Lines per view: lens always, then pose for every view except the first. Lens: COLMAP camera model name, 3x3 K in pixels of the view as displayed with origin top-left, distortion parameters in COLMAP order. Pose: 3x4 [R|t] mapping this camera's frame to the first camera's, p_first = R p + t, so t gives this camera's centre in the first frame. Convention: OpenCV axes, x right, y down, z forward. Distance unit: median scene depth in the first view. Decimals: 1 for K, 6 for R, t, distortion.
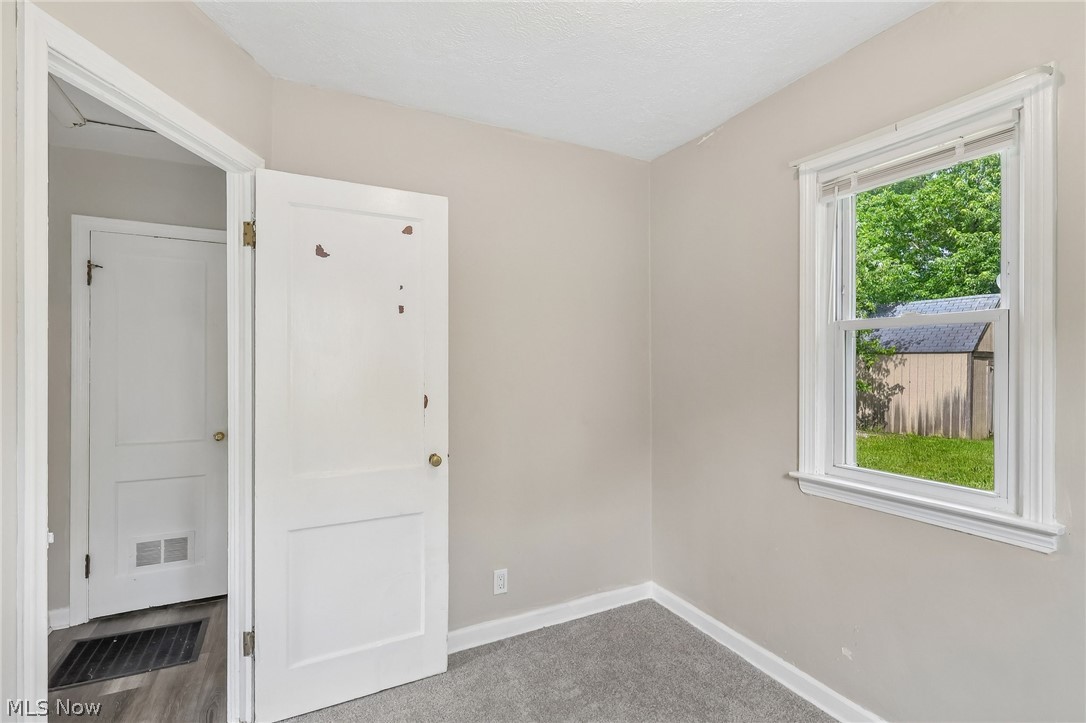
lens RADIAL K [[503.4, 0, 543.0], [0, 503.4, 361.5], [0, 0, 1]] dist [-0.000109, 0.000713]
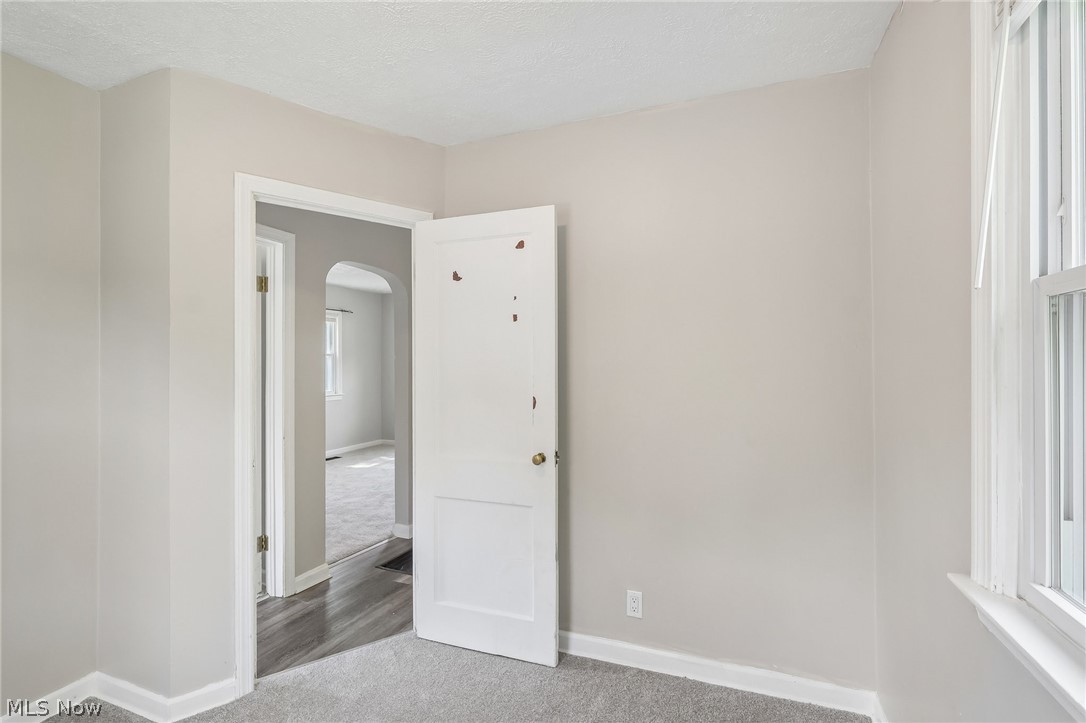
lens RADIAL K [[501.2, 0, 544.7], [0, 501.2, 364.4], [0, 0, 1]] dist [0.001098, 0.000342]
pose [[0.666313, -0.003367, -0.745664, 0.559909], [0.003853, 0.999992, -0.001073, -0.000176], [0.745662, -0.002158, 0.666321, 0.306849]]
